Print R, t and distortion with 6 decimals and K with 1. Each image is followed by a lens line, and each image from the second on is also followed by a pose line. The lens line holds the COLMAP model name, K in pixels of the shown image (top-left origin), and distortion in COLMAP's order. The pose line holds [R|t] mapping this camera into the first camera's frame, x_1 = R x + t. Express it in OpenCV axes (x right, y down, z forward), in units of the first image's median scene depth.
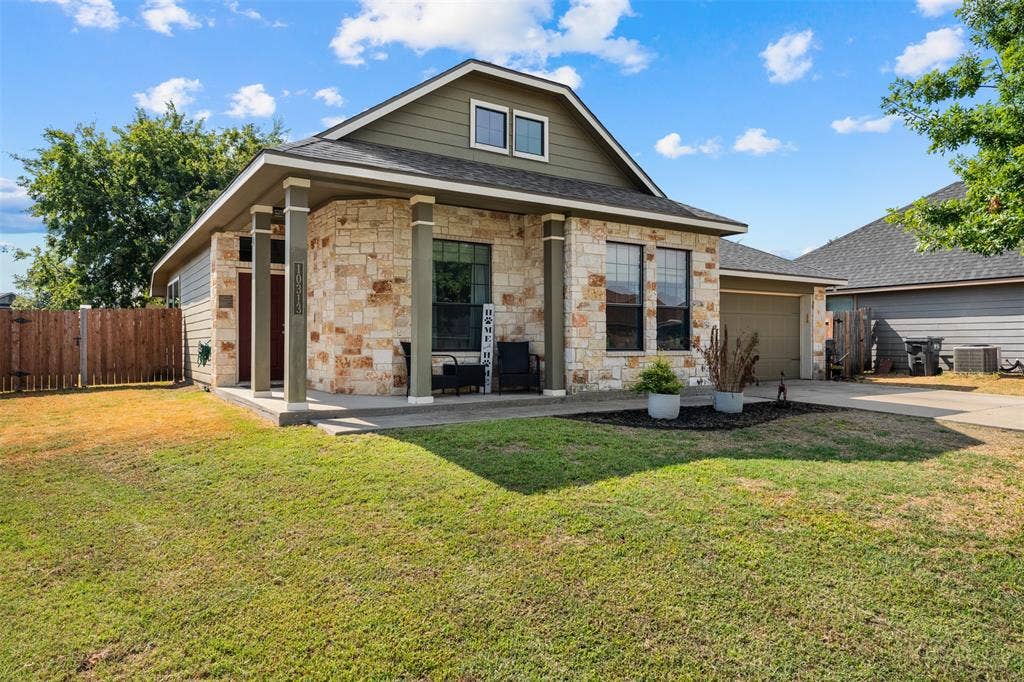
lens RADIAL K [[647.6, 0, 509.5], [0, 647.6, 342.2], [0, 0, 1]] dist [0.000787, 0.003601]
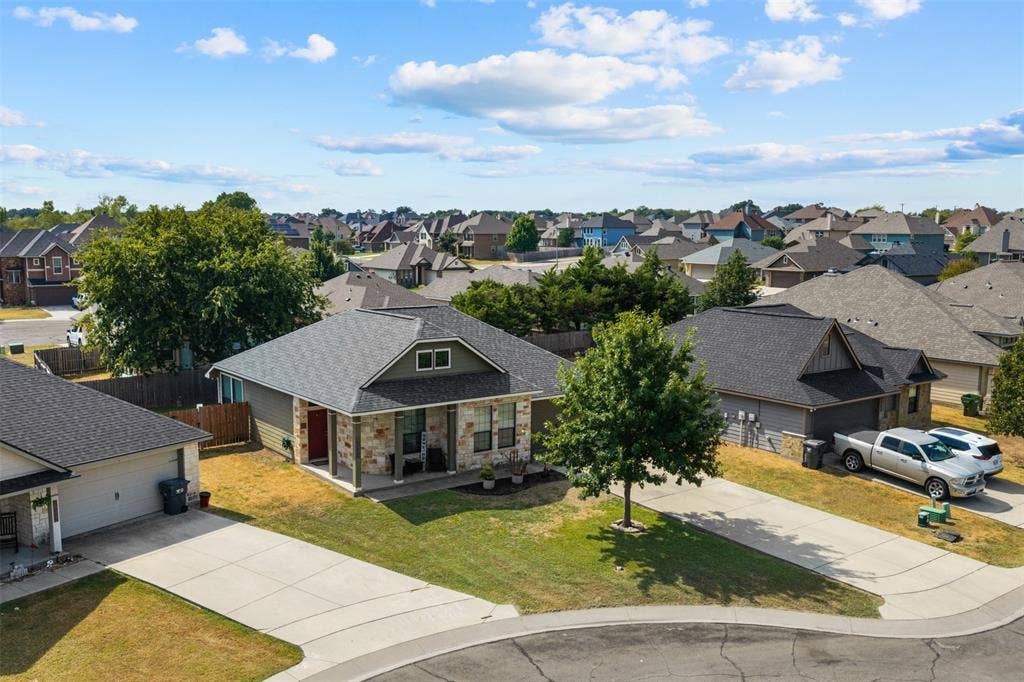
lens RADIAL K [[924.4, 0, 508.5], [0, 924.4, 365.4], [0, 0, 1]] dist [0.020834, -0.030801]
pose [[0.998086, 0.001050, 0.061837, 0.064697], [-0.010303, 0.988706, 0.149516, -0.791554], [-0.060981, -0.149867, 0.986824, -2.246130]]
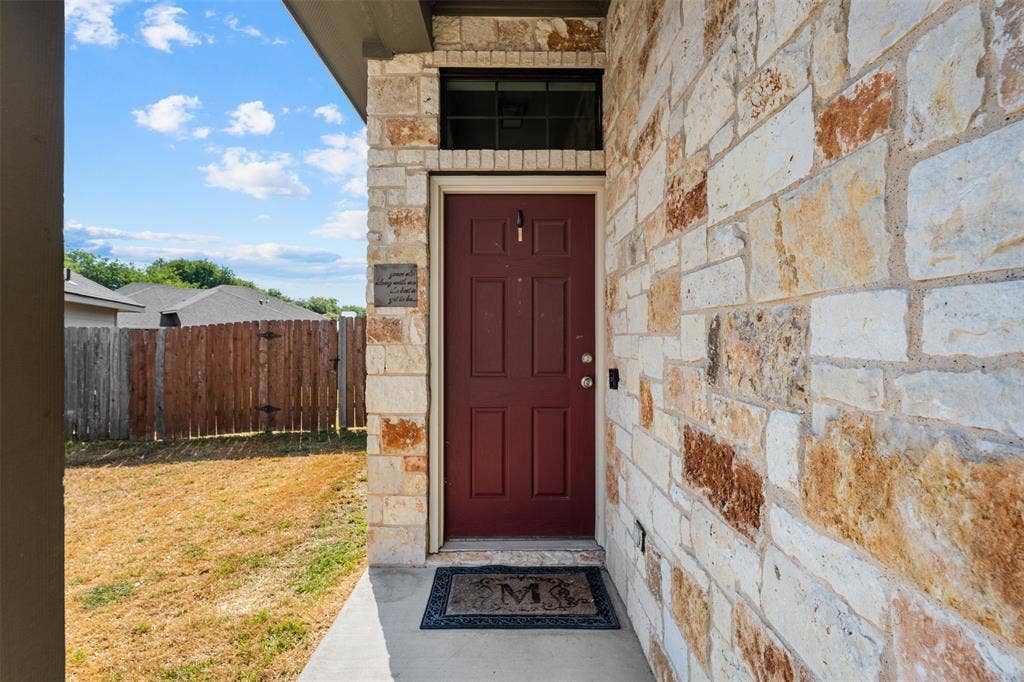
lens RADIAL K [[518.4, 0, 513.1], [0, 518.4, 335.4], [0, 0, 1]] dist [-0.000826, 0.000229]
pose [[0.838596, -0.001895, -0.544750, -0.278357], [-0.000862, 0.999988, -0.004806, -0.040930], [0.544753, 0.004500, 0.838584, 0.885542]]
